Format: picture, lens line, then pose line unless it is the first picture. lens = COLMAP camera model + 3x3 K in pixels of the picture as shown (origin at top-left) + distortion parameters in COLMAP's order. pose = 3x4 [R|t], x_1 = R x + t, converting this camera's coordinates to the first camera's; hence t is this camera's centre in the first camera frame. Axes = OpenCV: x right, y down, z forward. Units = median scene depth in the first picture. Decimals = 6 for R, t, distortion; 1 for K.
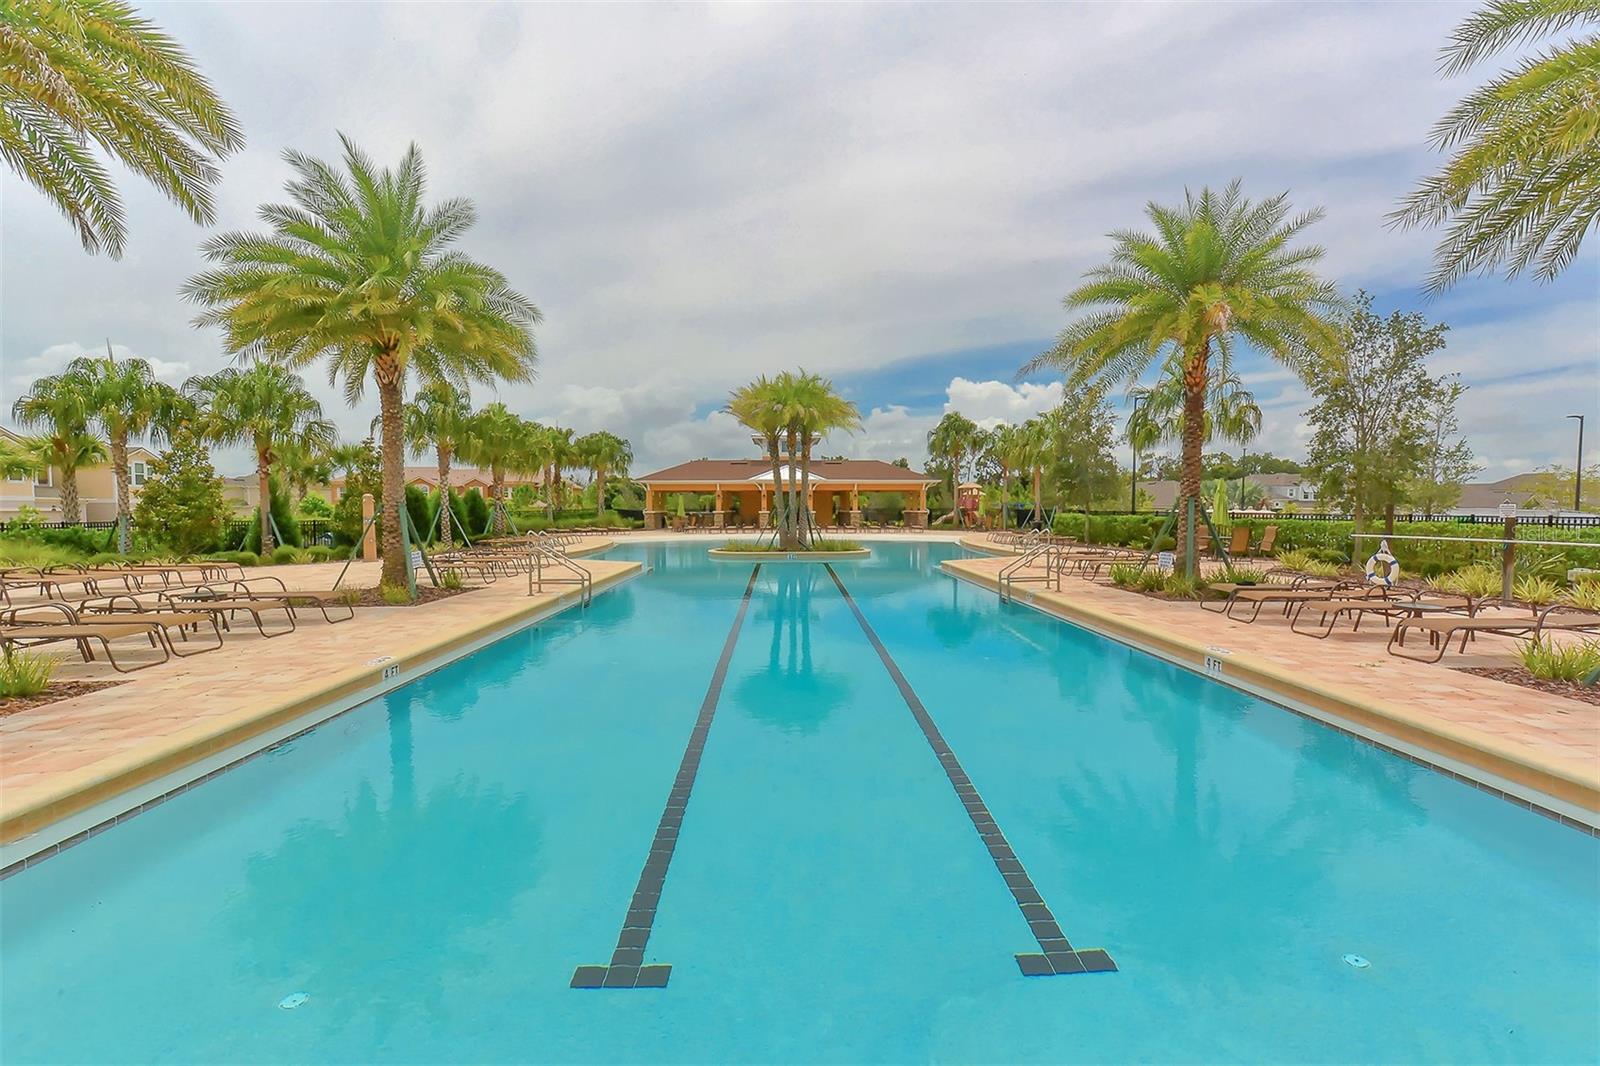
lens RADIAL K [[716.0, 0, 808.9], [0, 716.0, 540.8], [0, 0, 1]] dist [0.003872, -0.000158]
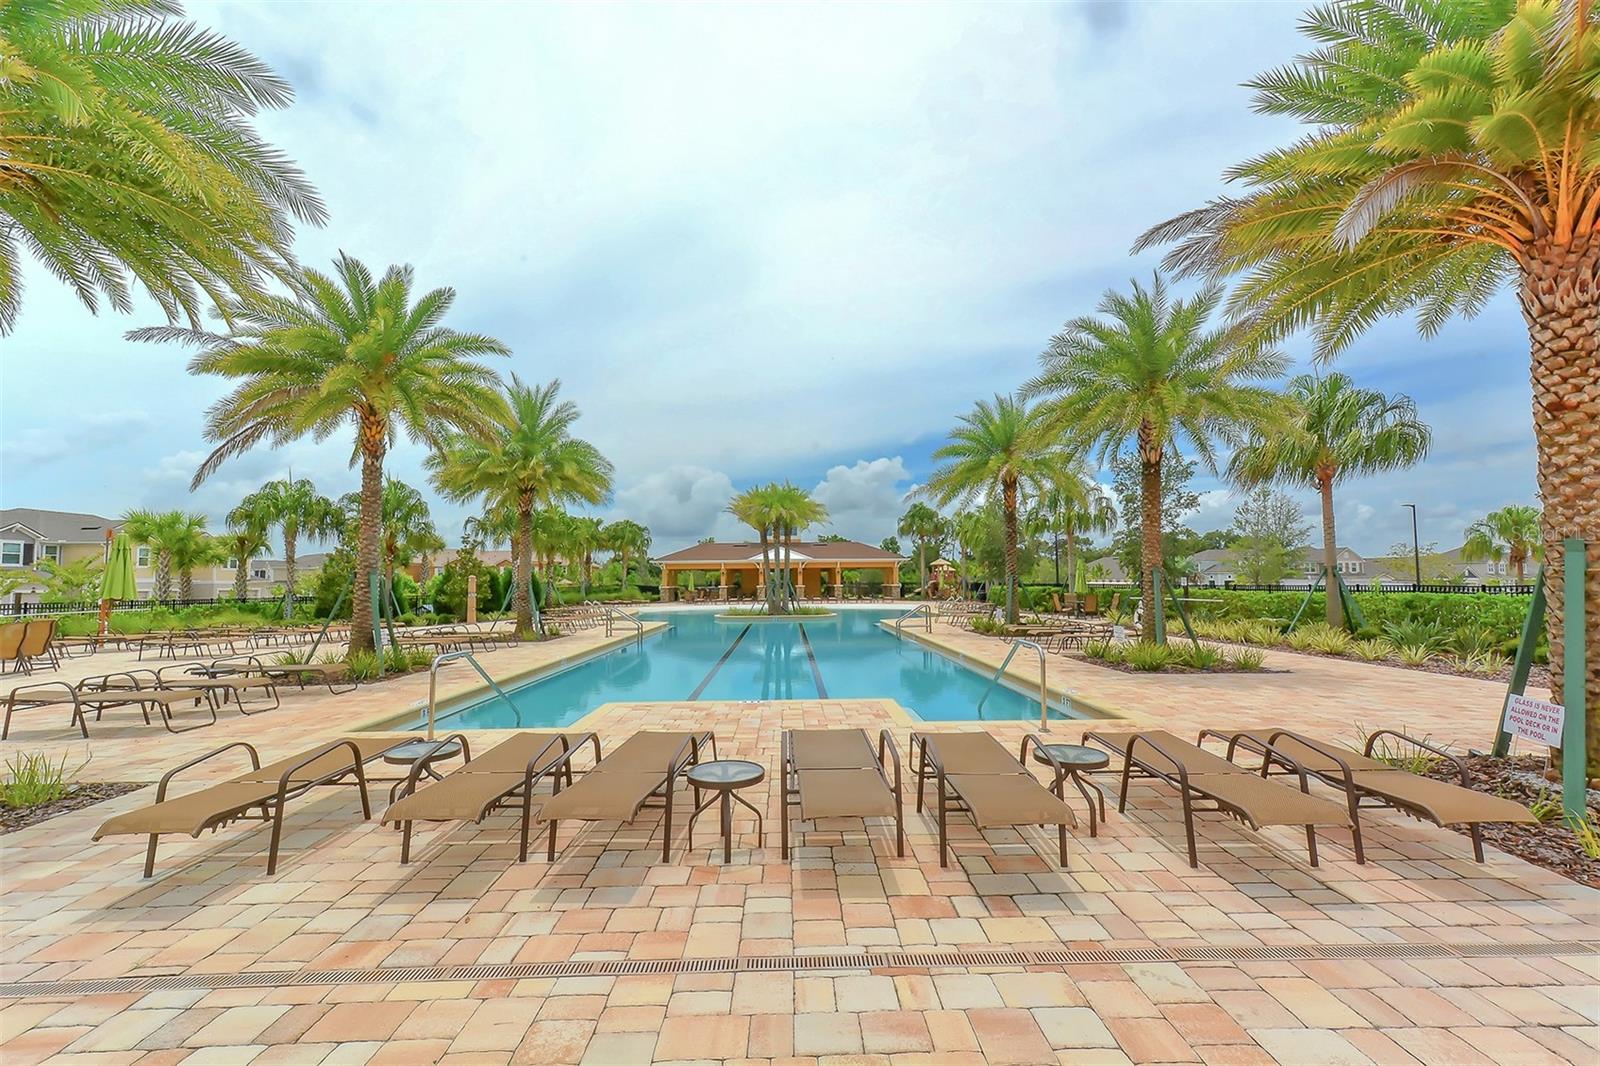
lens RADIAL K [[716.0, 0, 808.9], [0, 716.0, 540.8], [0, 0, 1]] dist [0.003872, -0.000158]
pose [[0.999948, -0.007868, -0.006490, 0.040097], [0.007147, 0.994502, -0.104477, 0.014313], [0.007277, 0.104425, 0.994506, -0.304188]]
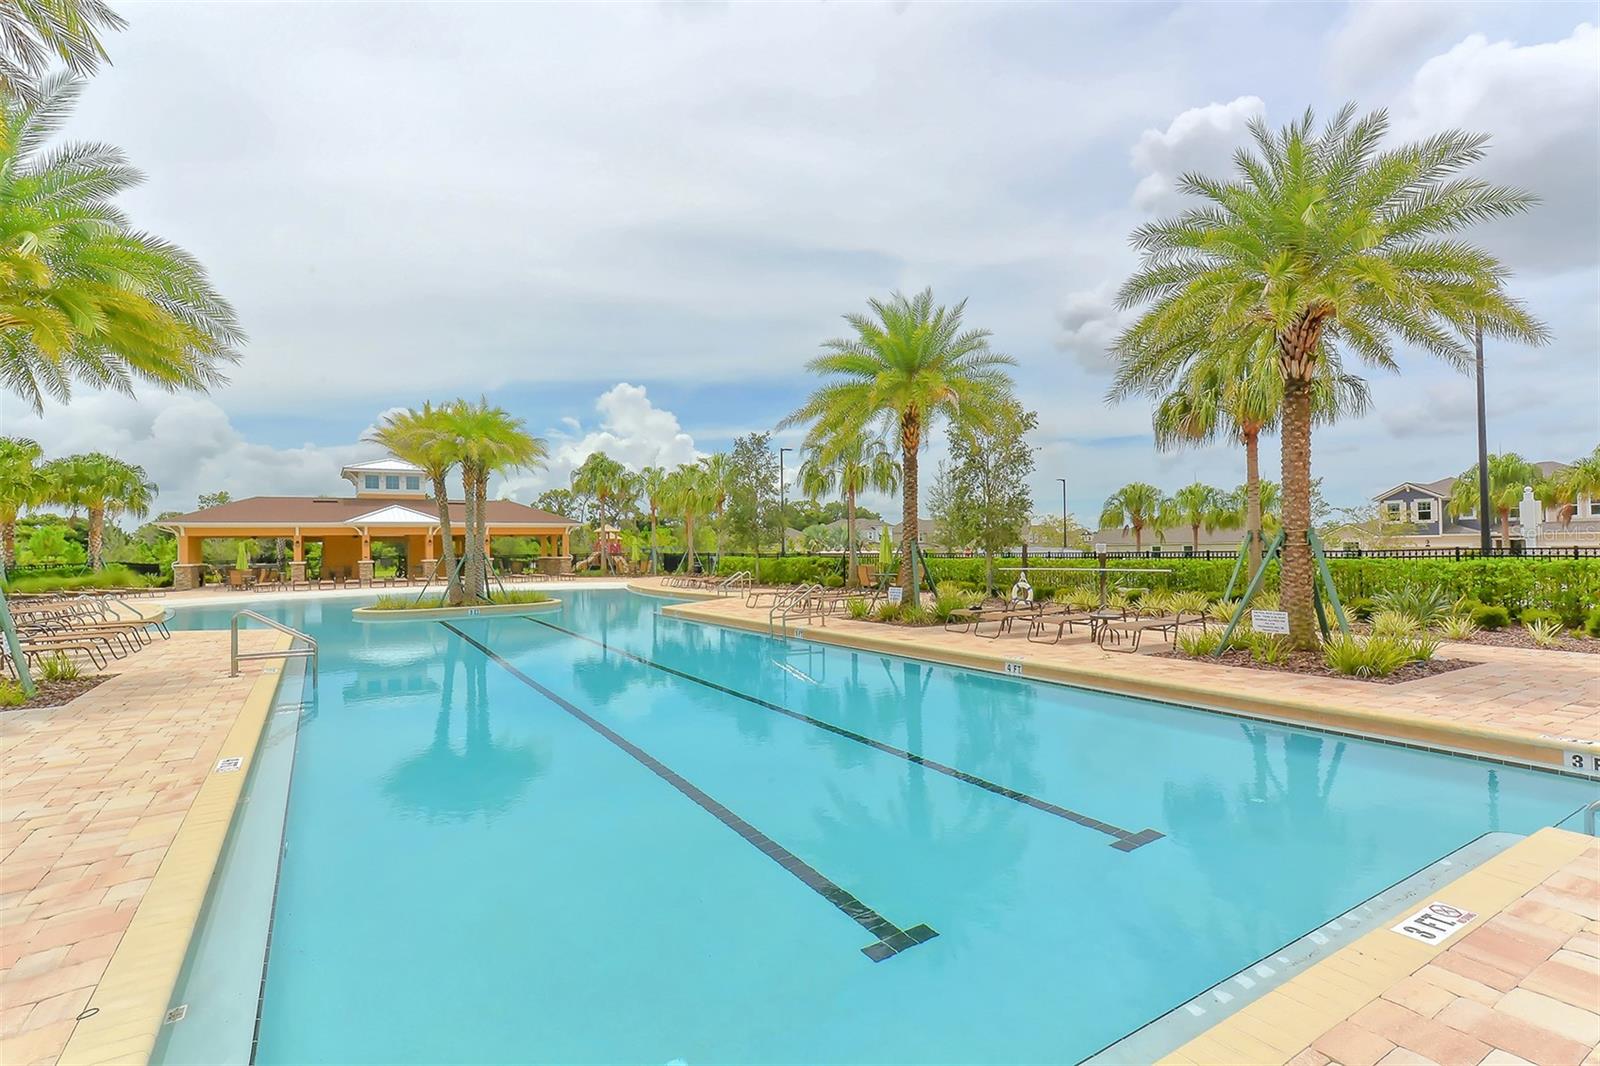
lens RADIAL K [[768.0, 0, 795.5], [0, 768.0, 527.9], [0, 0, 1]] dist [0.028725, -0.000402]
pose [[0.865683, 0.001383, 0.500591, -0.134259], [0.037650, 0.996984, -0.067862, -0.000594], [-0.499175, 0.077595, 0.863020, -0.007975]]
